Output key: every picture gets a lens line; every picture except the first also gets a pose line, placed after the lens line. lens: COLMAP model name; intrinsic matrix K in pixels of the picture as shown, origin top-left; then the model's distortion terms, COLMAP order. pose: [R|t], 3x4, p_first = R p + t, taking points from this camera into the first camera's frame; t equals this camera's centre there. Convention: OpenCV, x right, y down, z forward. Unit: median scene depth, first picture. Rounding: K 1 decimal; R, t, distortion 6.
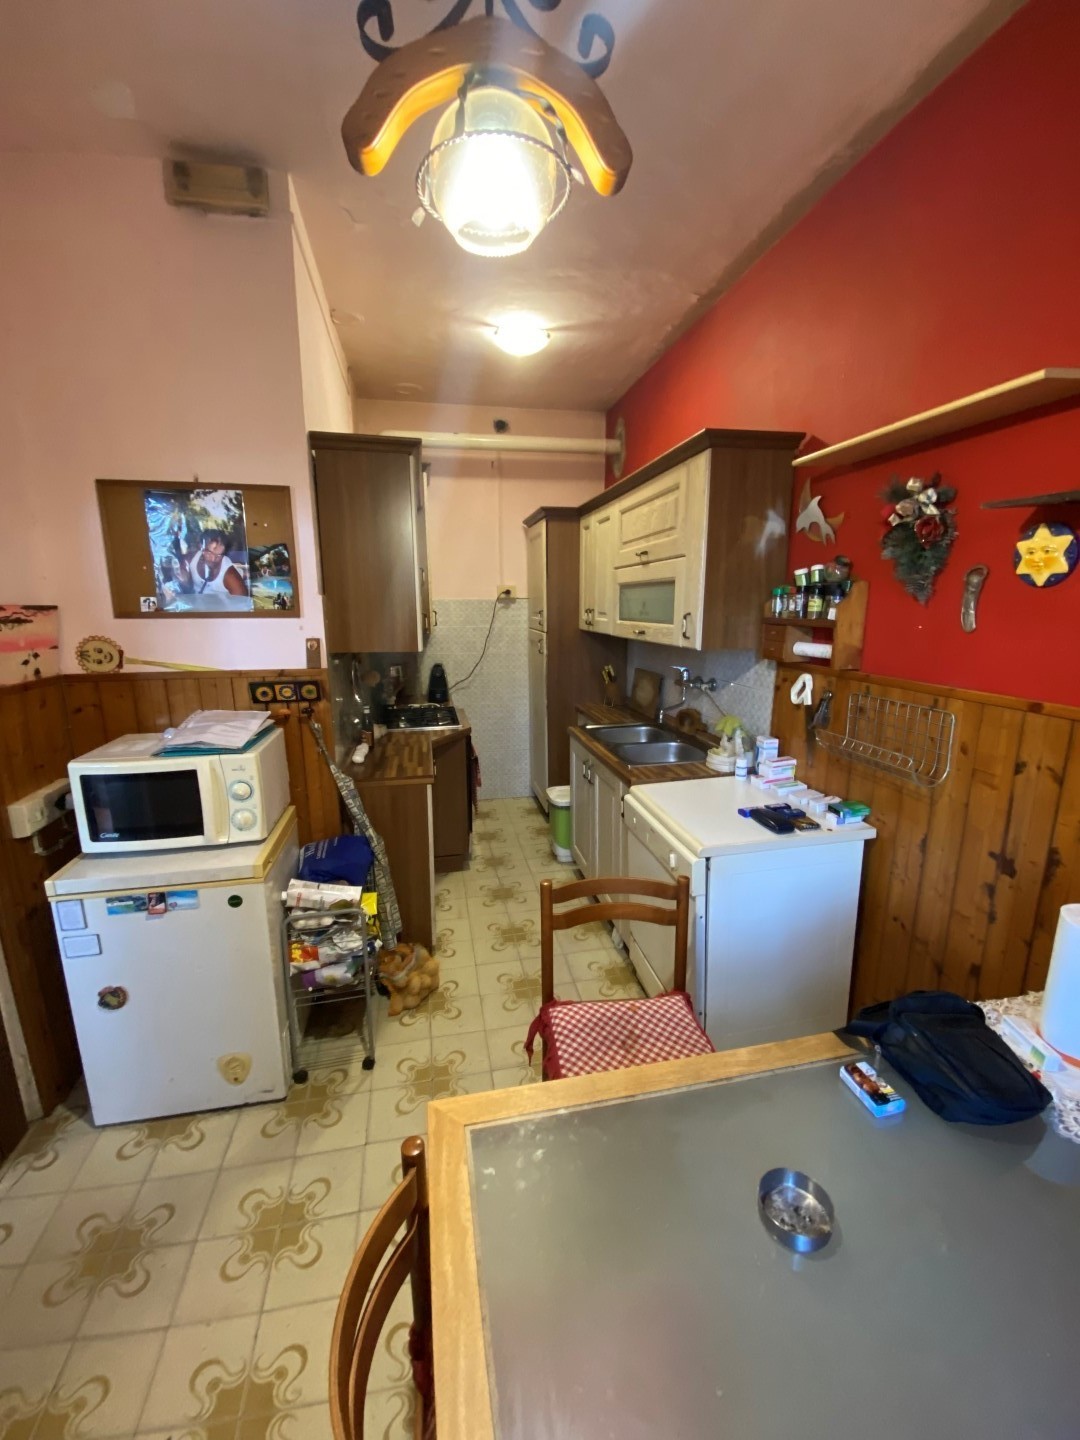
lens RADIAL K [[579.2, 0, 543.2], [0, 579.2, 717.8], [0, 0, 1]] dist [-0.001484, -0.006291]
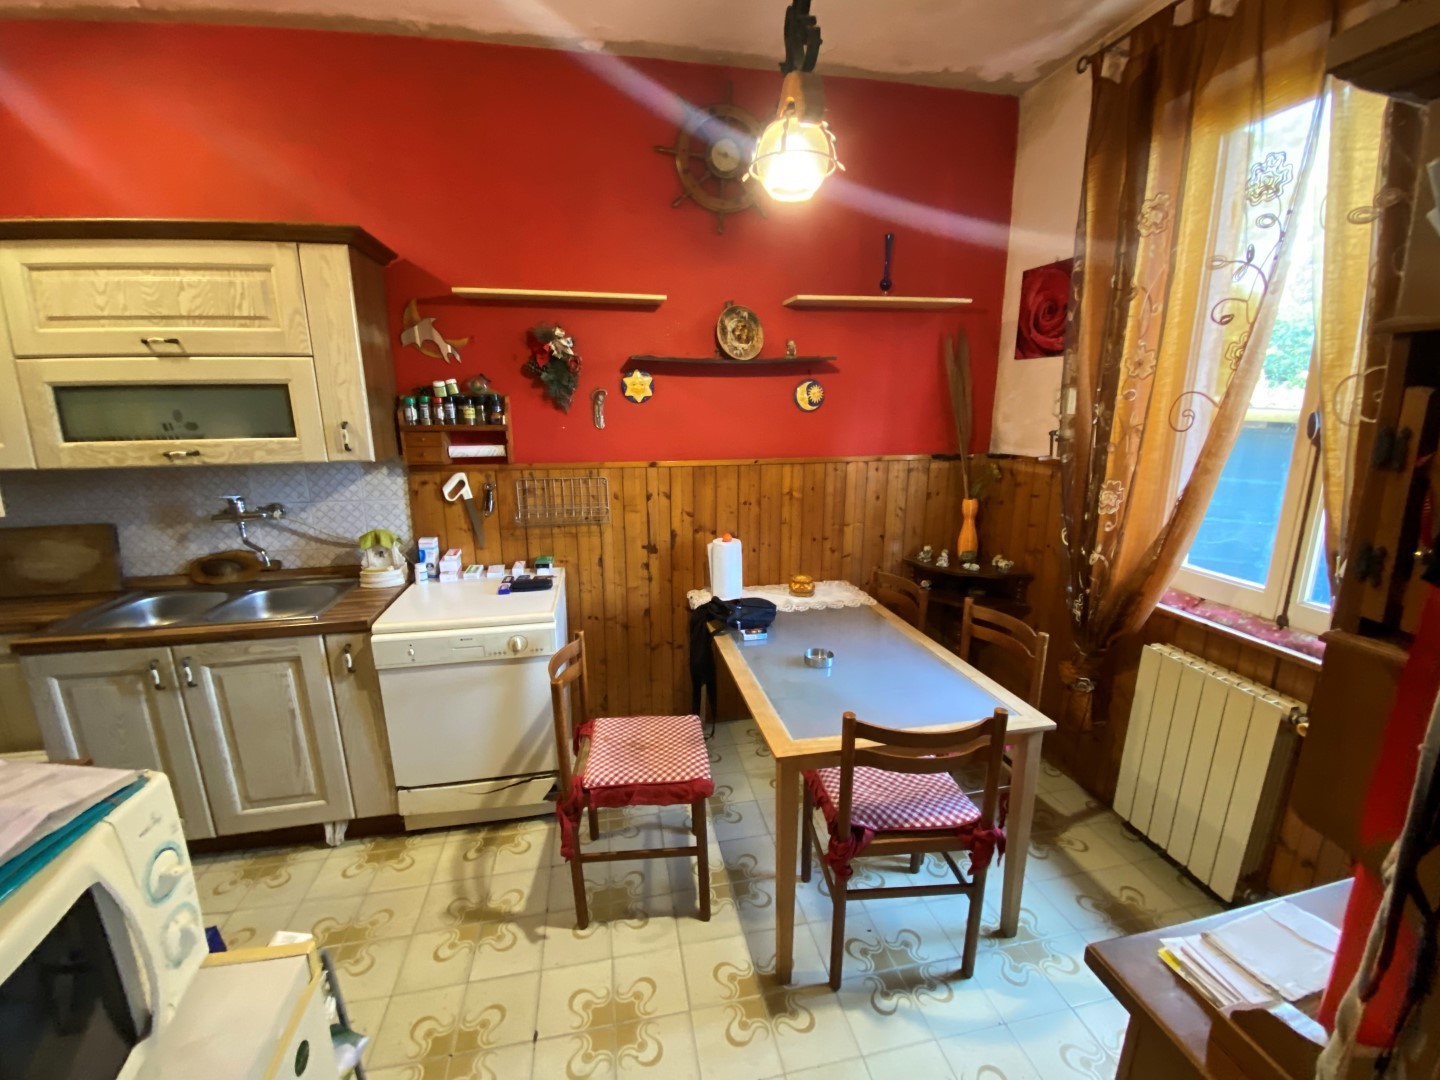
lens RADIAL K [[579.2, 0, 719.5], [0, 579.2, 545.0], [0, 0, 1]] dist [-0.001484, -0.006291]
pose [[0.002806, -0.224034, 0.974577, -0.811255], [0.197164, 0.955575, 0.219098, -0.101702], [-0.980367, 0.191537, 0.046853, 0.523127]]
